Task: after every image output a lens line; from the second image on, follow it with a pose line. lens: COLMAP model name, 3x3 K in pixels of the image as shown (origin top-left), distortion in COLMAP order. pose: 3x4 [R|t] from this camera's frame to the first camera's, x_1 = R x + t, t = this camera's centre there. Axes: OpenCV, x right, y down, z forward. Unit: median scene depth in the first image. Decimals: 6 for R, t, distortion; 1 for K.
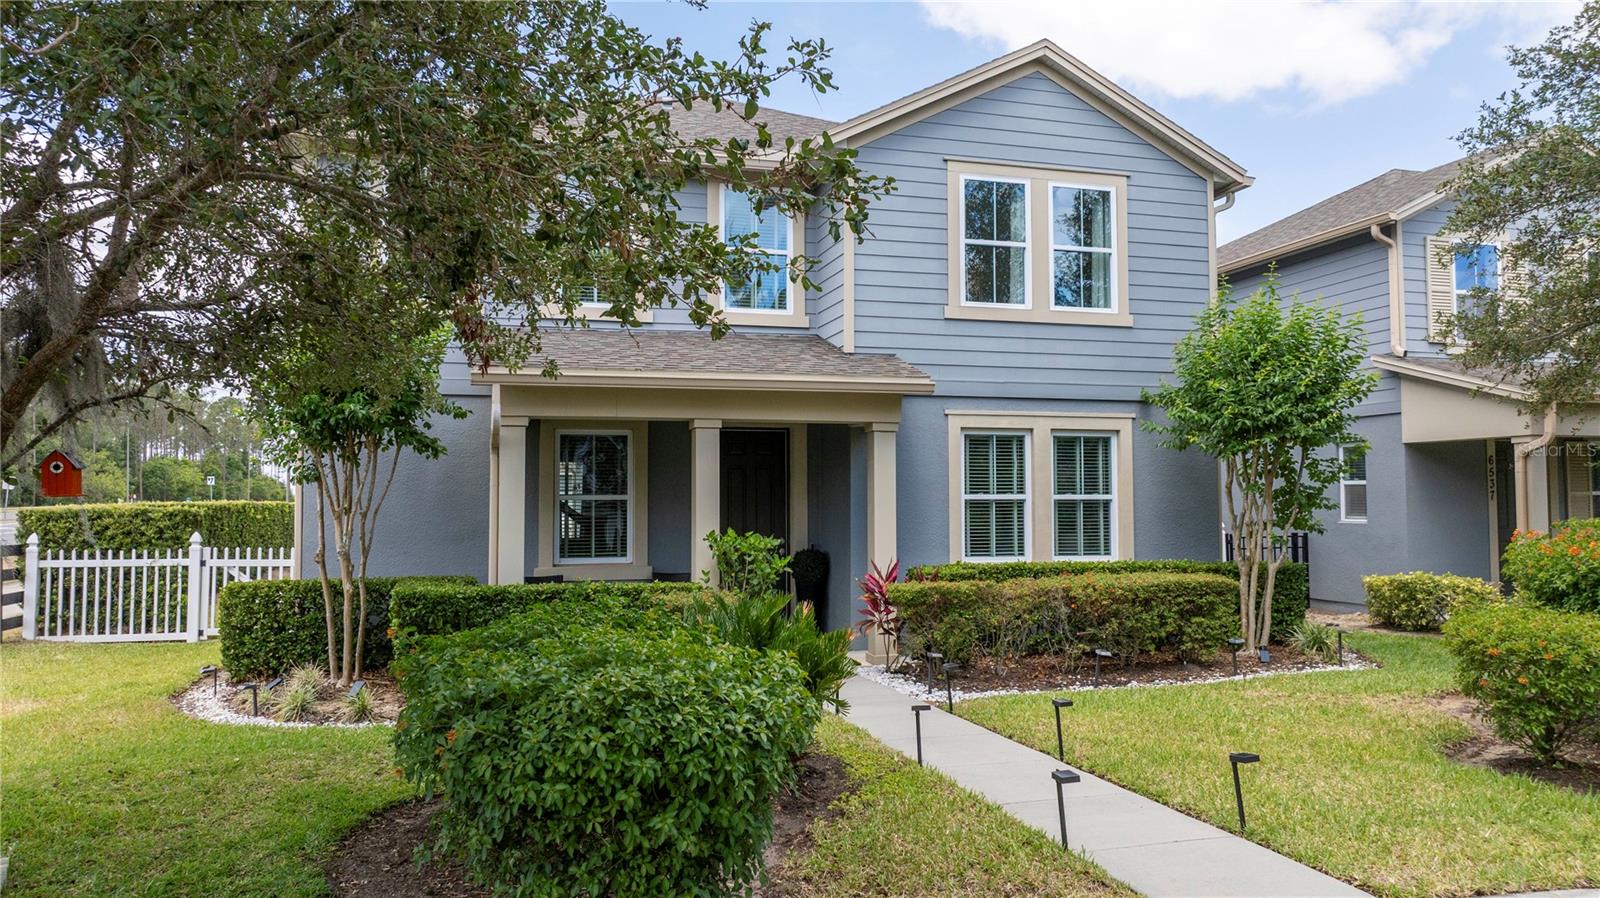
lens RADIAL K [[1121.3, 0, 802.7], [0, 1121.3, 436.1], [0, 0, 1]] dist [-0.020003, 0.010668]
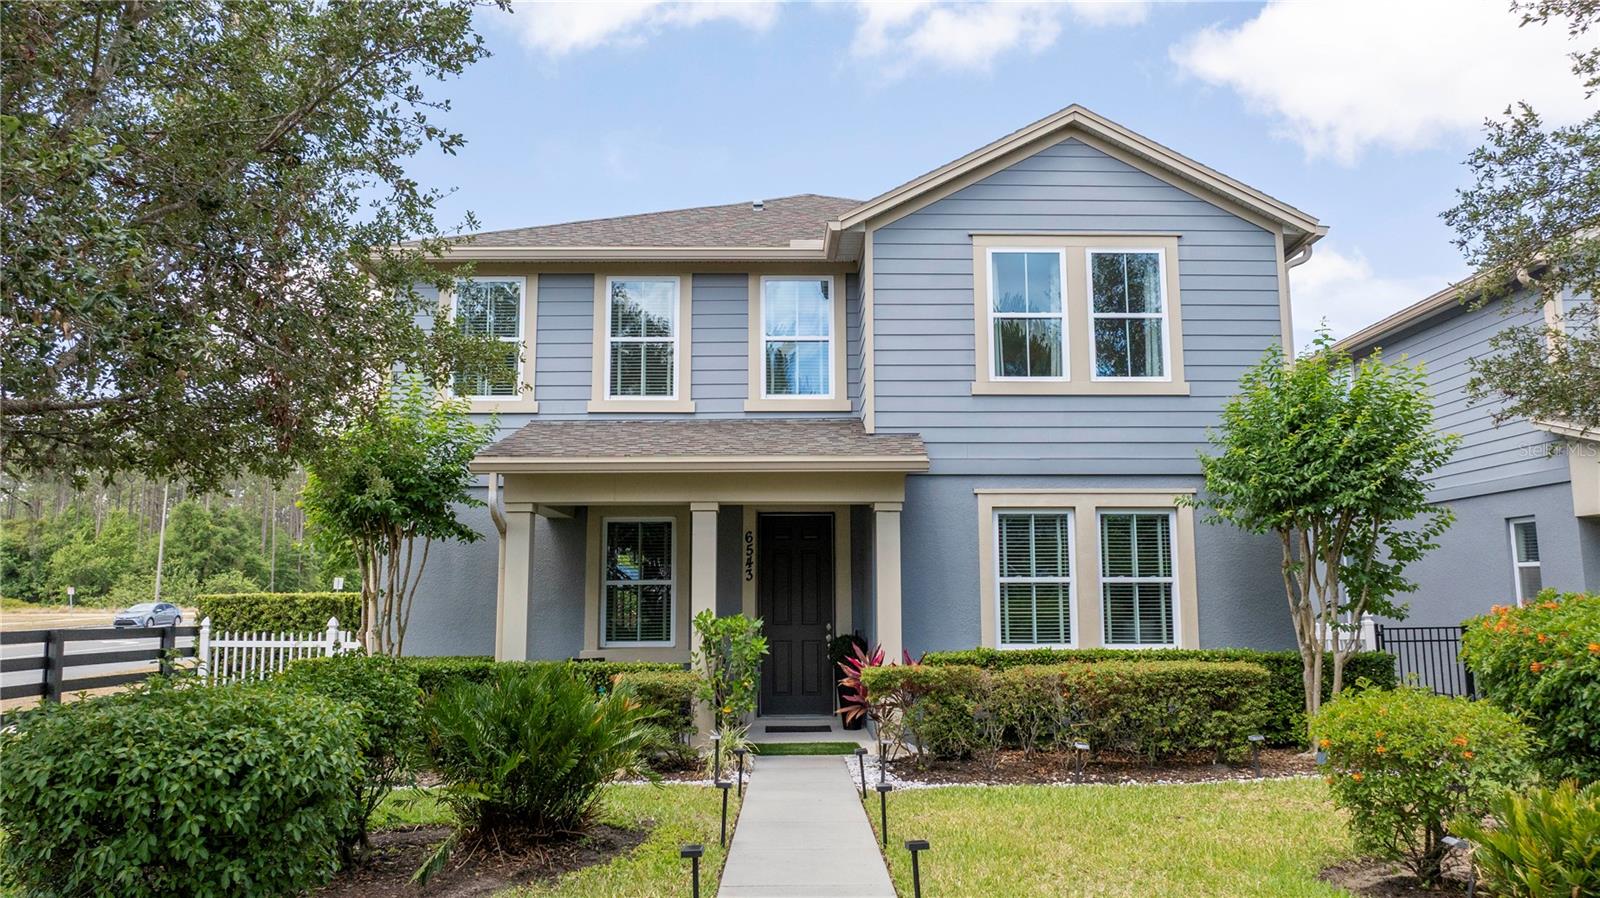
lens RADIAL K [[1121.3, 0, 799.4], [0, 1121.3, 434.8], [0, 0, 1]] dist [-0.020003, 0.010668]
pose [[0.968329, -0.036940, -0.246932, 0.214922], [0.014913, 0.995786, -0.090485, 0.014790], [0.249234, 0.083937, 0.964799, 0.027760]]
